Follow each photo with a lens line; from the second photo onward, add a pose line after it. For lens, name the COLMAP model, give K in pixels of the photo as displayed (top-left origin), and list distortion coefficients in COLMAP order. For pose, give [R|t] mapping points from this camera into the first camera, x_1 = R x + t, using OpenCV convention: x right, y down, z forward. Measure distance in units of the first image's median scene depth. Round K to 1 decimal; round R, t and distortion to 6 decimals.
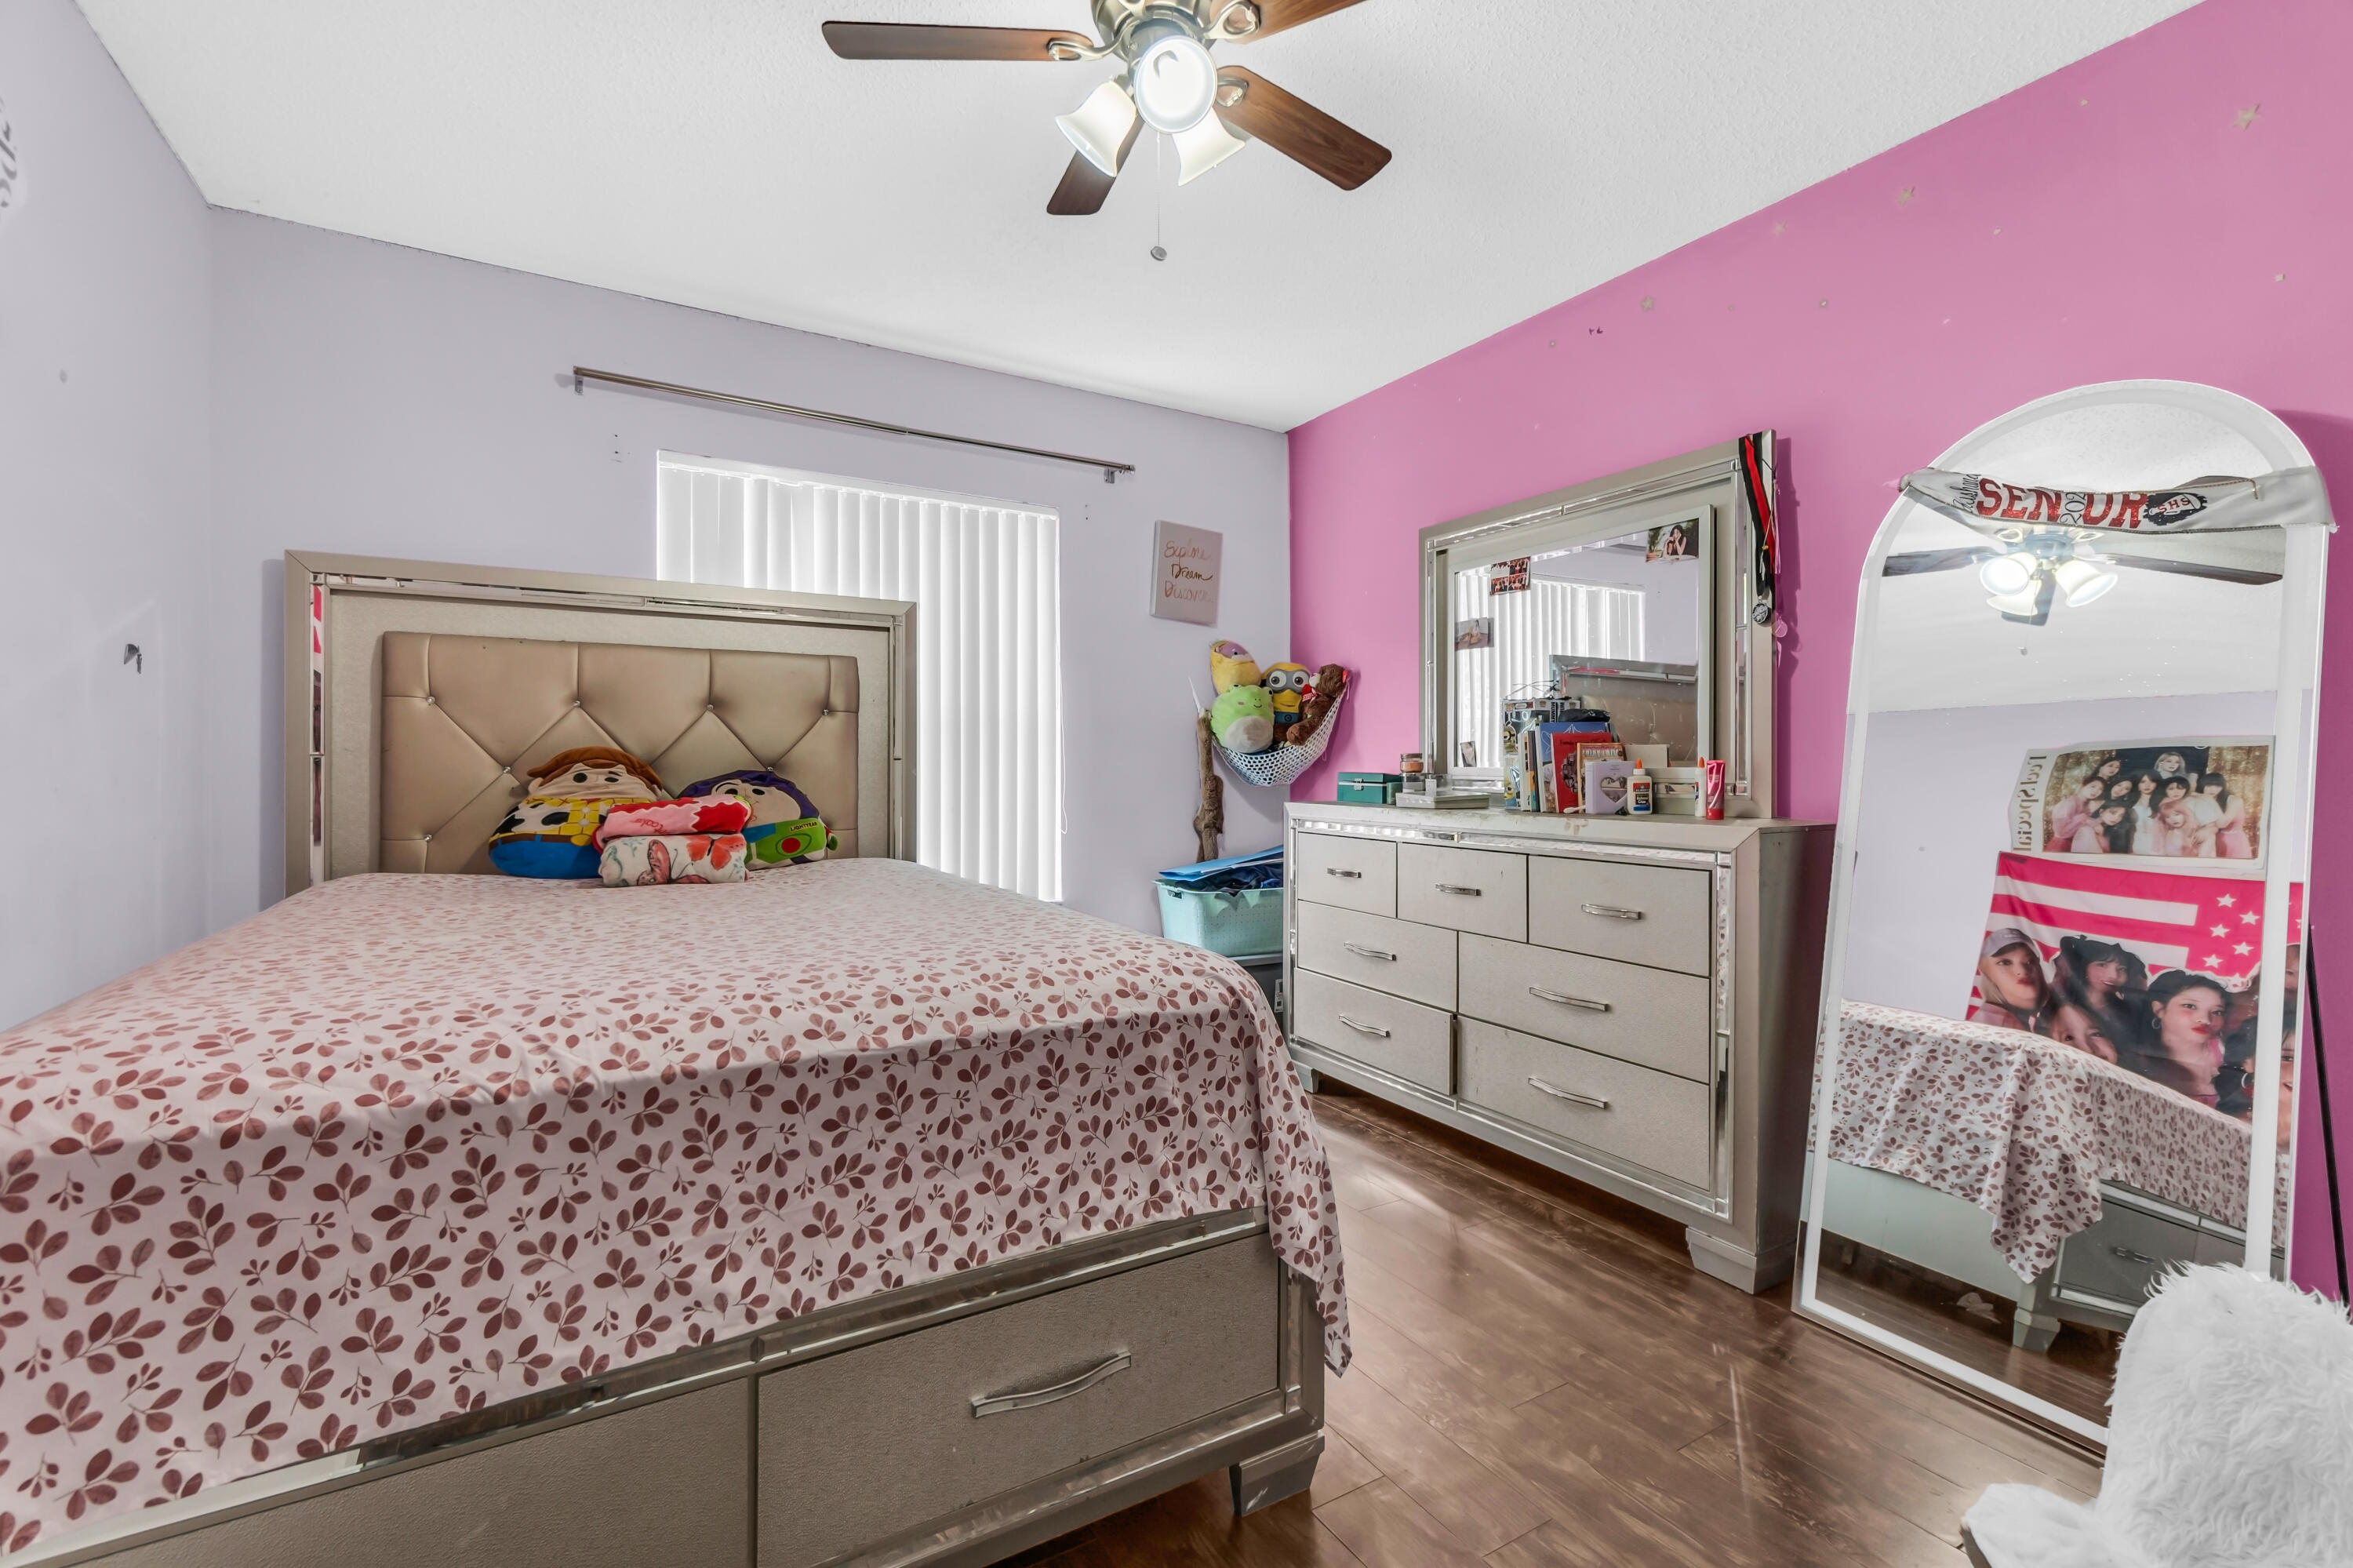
lens RADIAL K [[1021.6, 0, 1159.7], [0, 1021.6, 770.0], [0, 0, 1]] dist [0.004110, 0.001100]
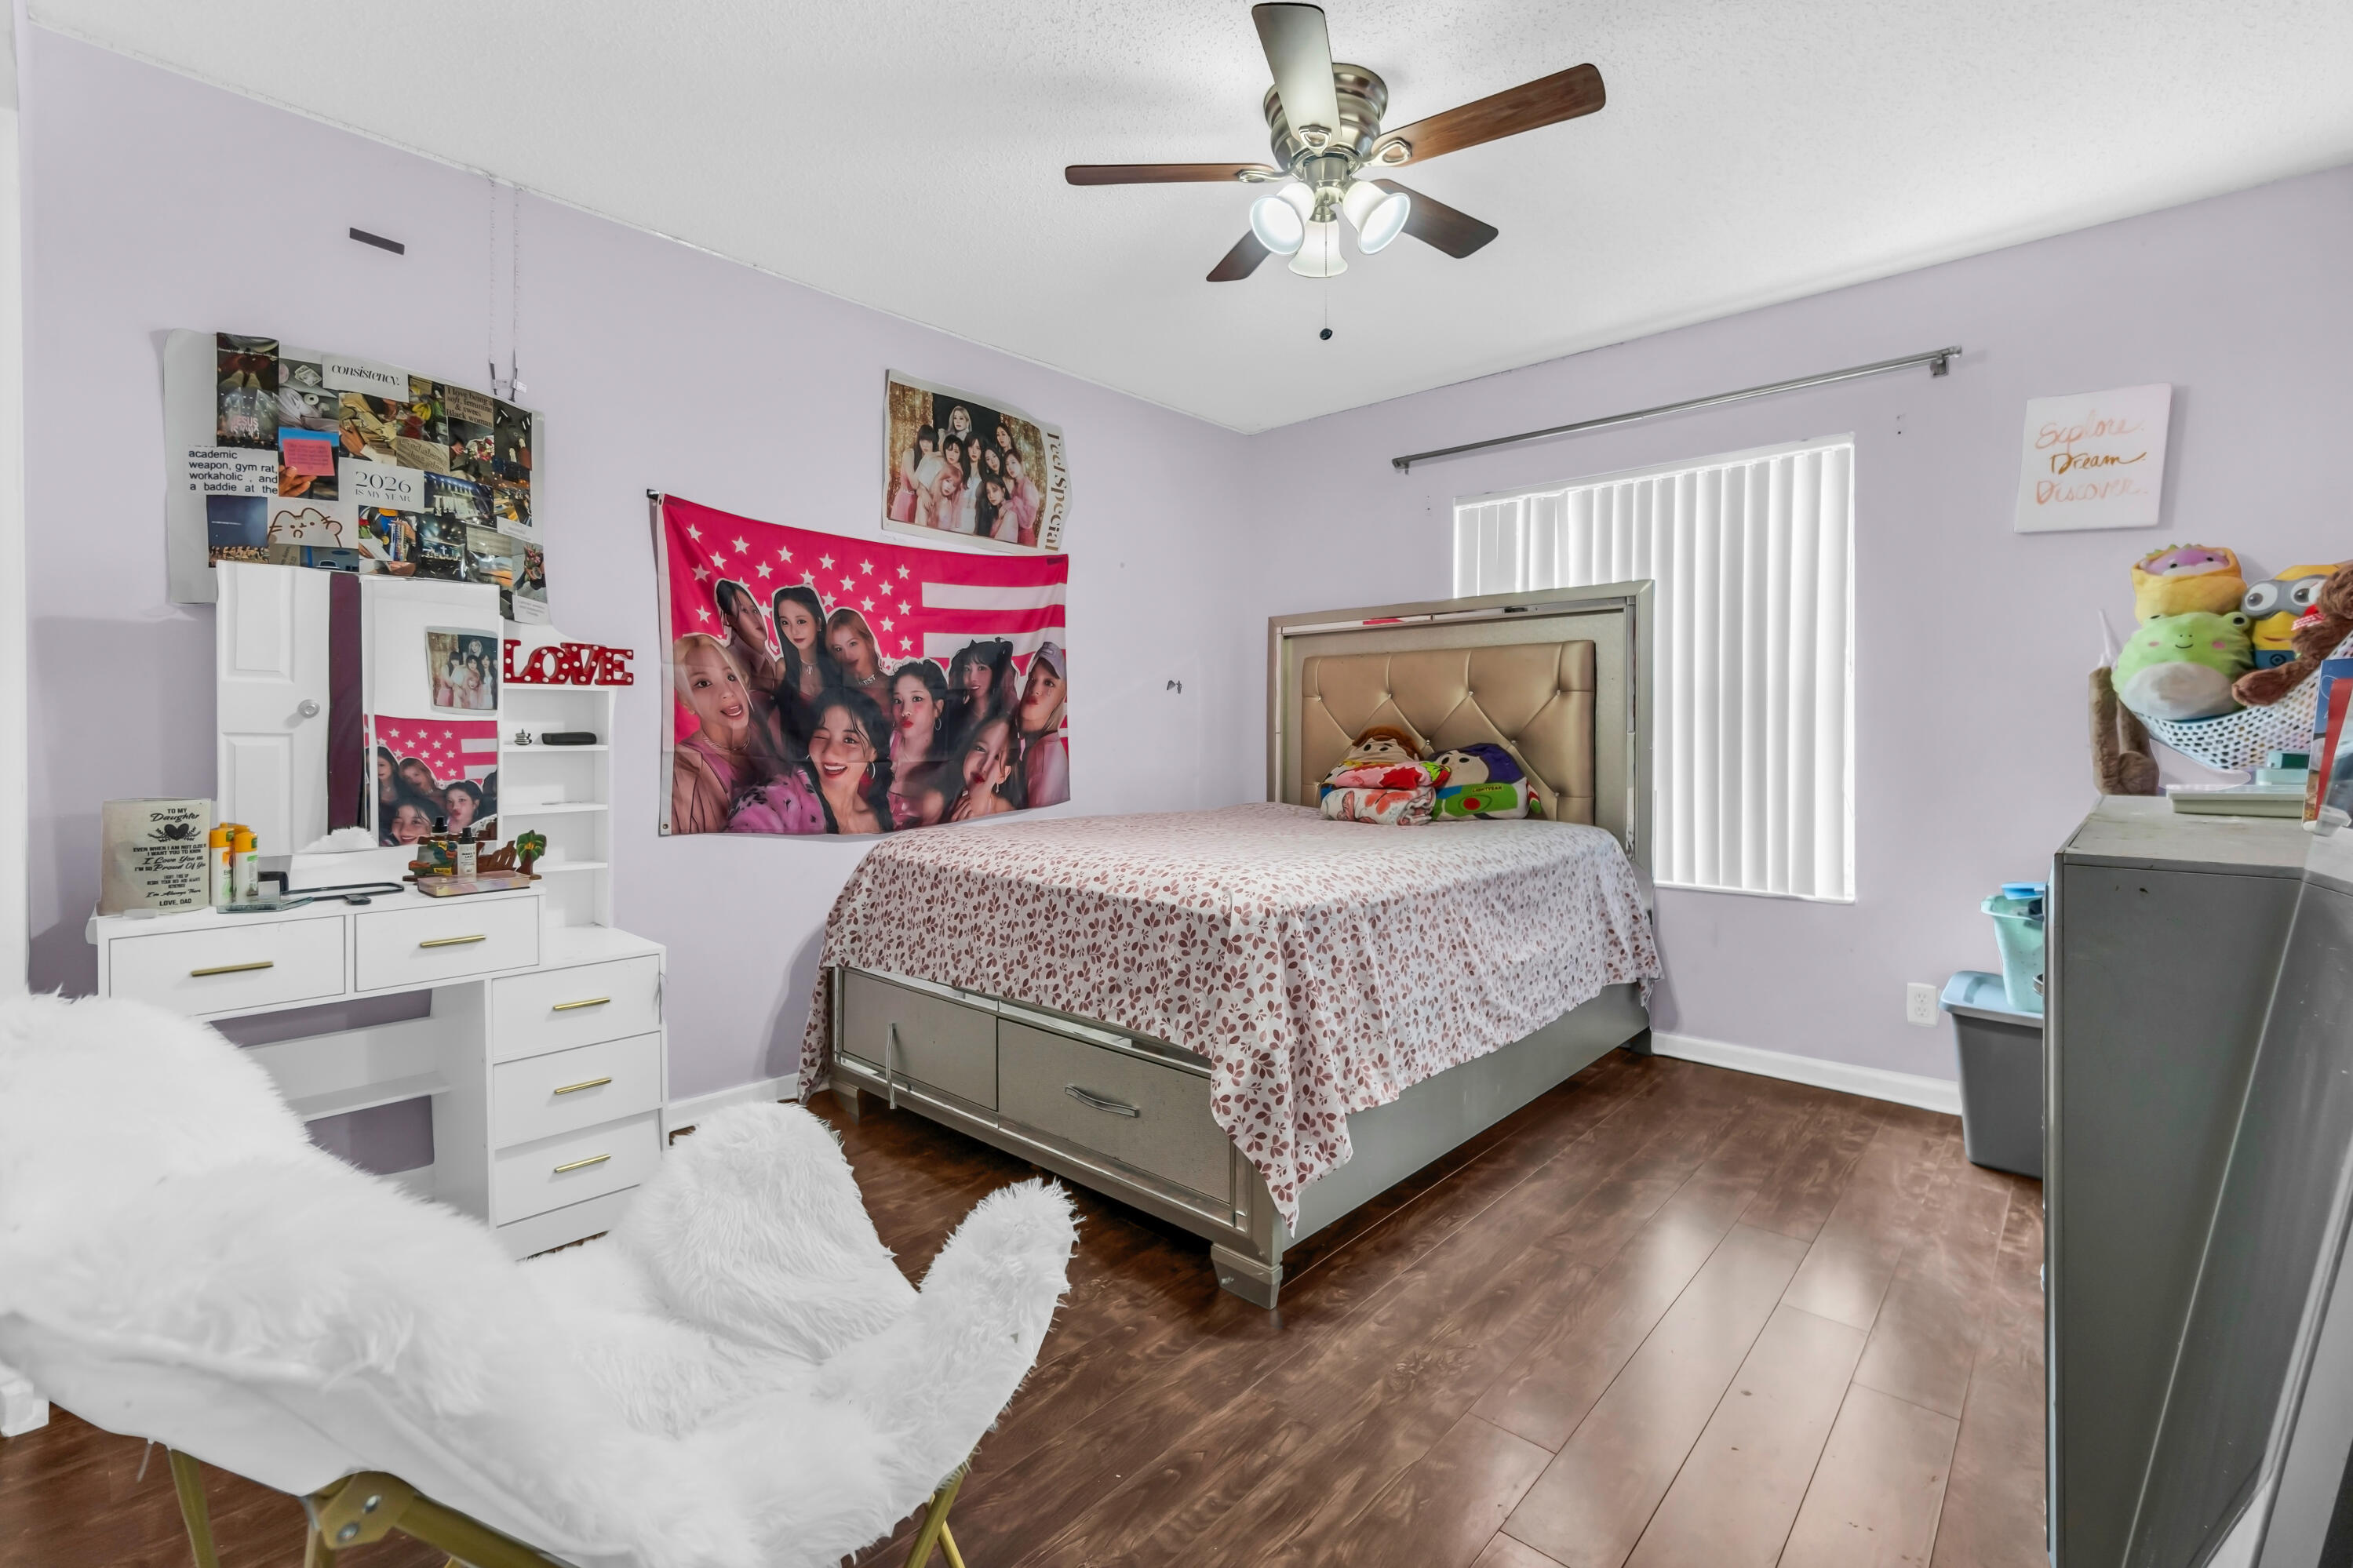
lens RADIAL K [[1032.1, 0, 1159.2], [0, 1032.1, 752.9], [0, 0, 1]] dist [0.011845, 0.000211]
pose [[0.294229, 0.013611, -0.955638, 0.838436], [-0.003908, 0.999907, 0.013038, -0.003088], [0.955727, -0.000102, 0.294255, 0.311128]]
